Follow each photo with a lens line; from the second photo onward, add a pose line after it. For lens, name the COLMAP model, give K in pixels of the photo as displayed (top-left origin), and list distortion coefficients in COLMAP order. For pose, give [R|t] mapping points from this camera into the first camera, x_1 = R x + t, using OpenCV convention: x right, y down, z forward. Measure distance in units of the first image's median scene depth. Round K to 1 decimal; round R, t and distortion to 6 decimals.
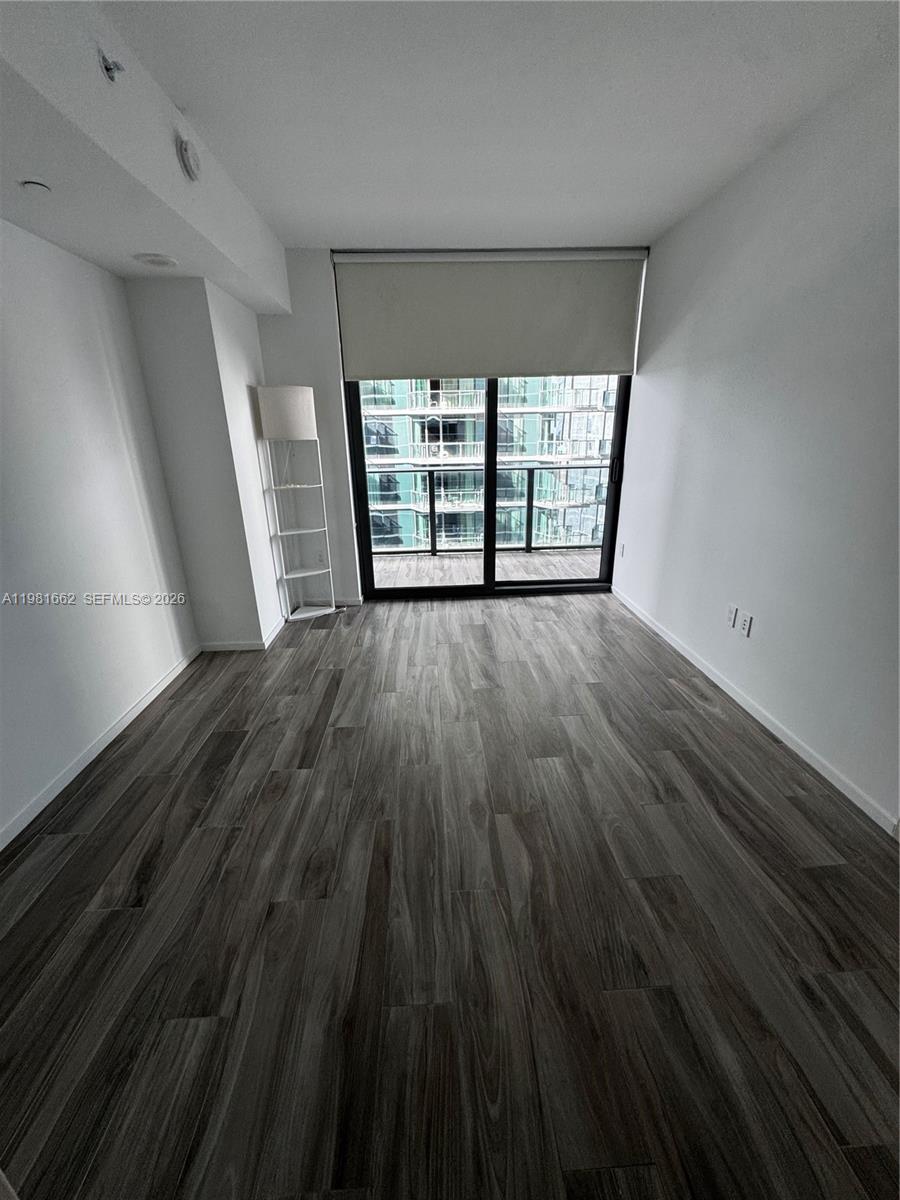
lens RADIAL K [[477.9, 0, 450.0], [0, 477.9, 600.0], [0, 0, 1]] dist [-0.001771, 0.000025]
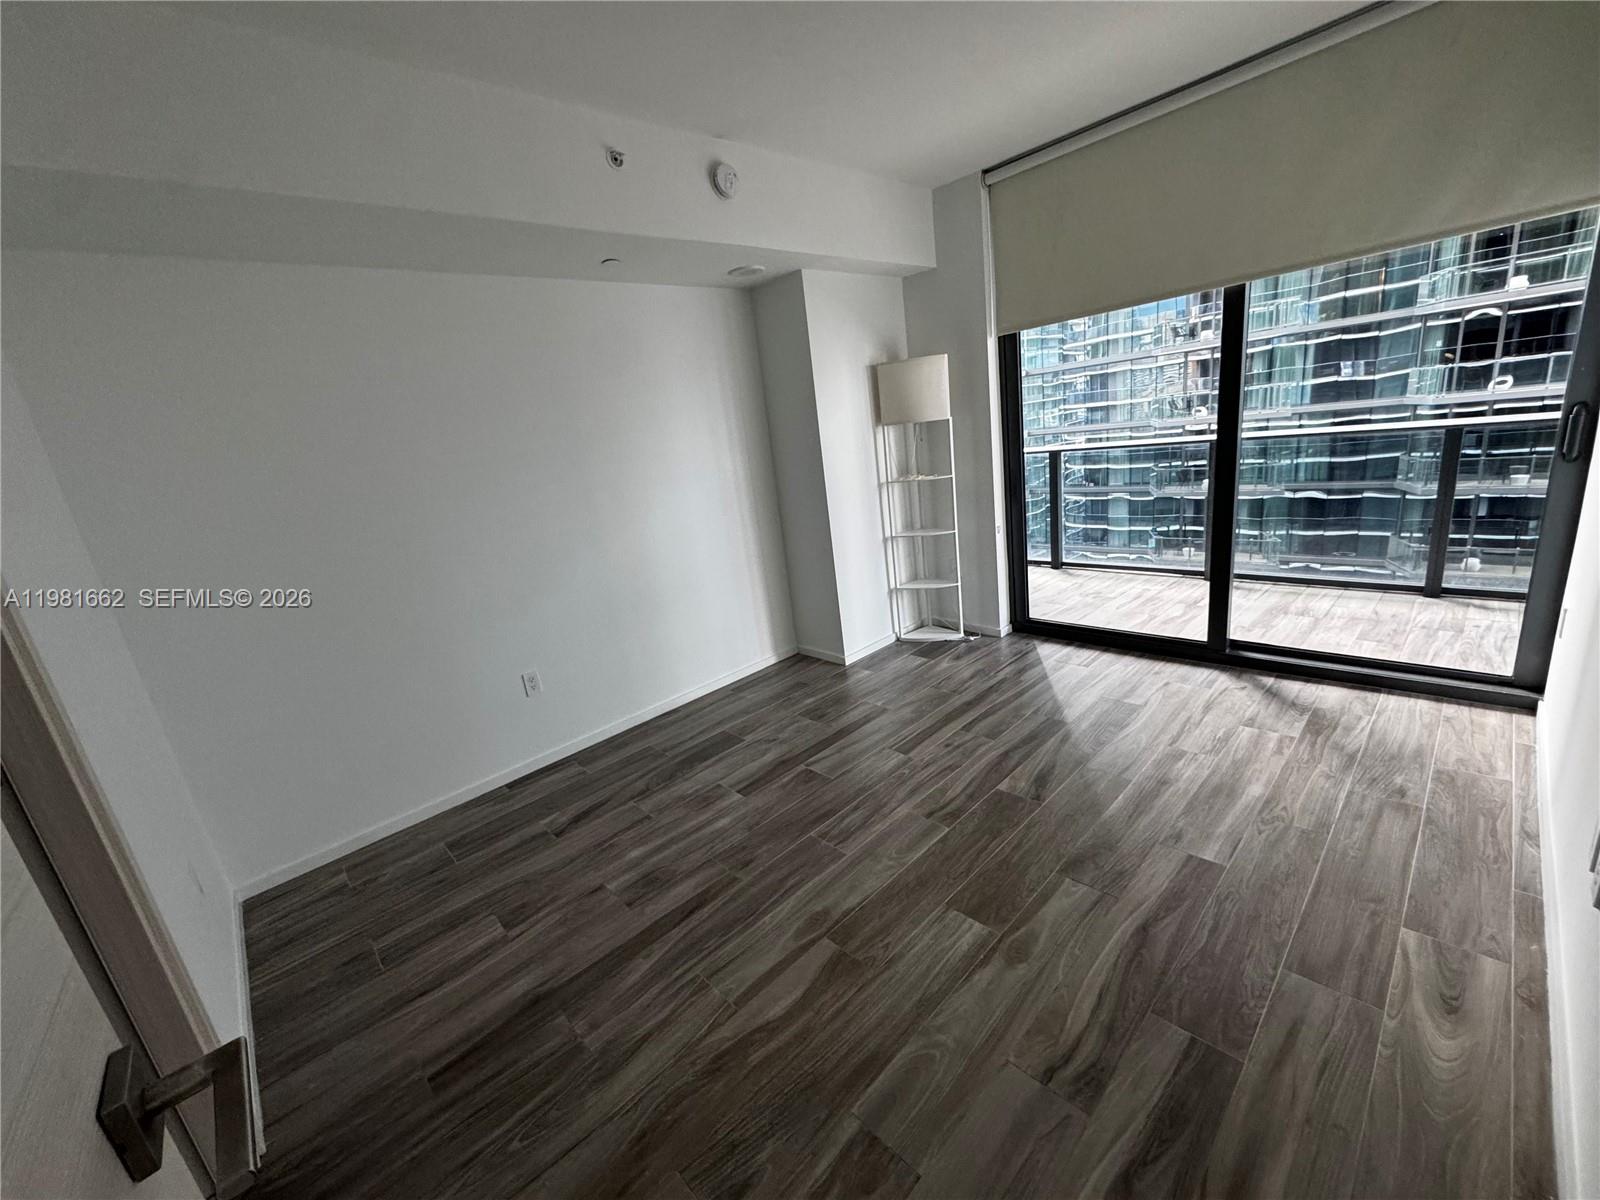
lens RADIAL K [[637.2, 0, 798.3], [0, 637.2, 601.3], [0, 0, 1]] dist [-0.001771, 0.000025]
pose [[0.647487, 0.142313, -0.748671, 0.551089], [-0.146287, 0.987349, 0.061166, -0.094753], [0.747904, 0.069916, 0.660114, 0.201917]]
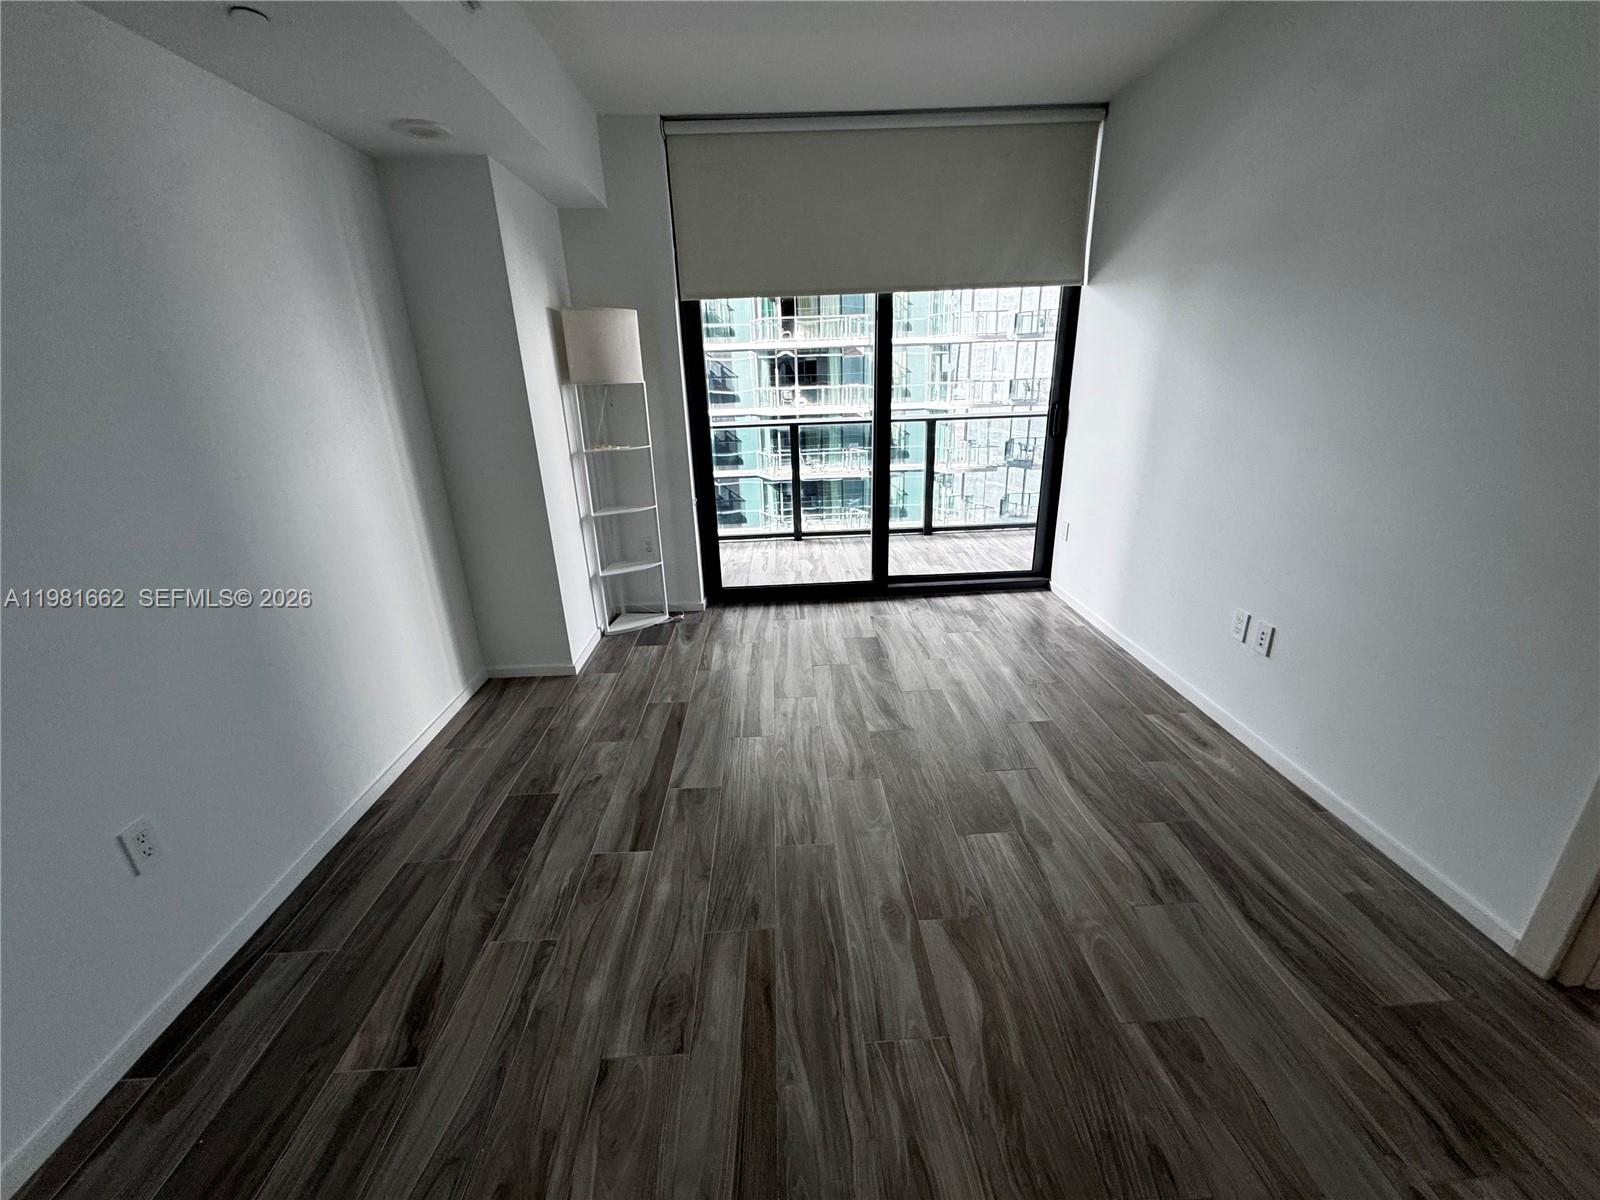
lens RADIAL K [[636.4, 0, 800.0], [0, 636.4, 600.0], [0, 0, 1]] dist [-0.000103, -0.000008]
pose [[0.999872, -0.009013, -0.013248, -0.045843], [0.009088, 0.999943, 0.005578, -0.016501], [0.013197, -0.005698, 0.999897, 0.058892]]
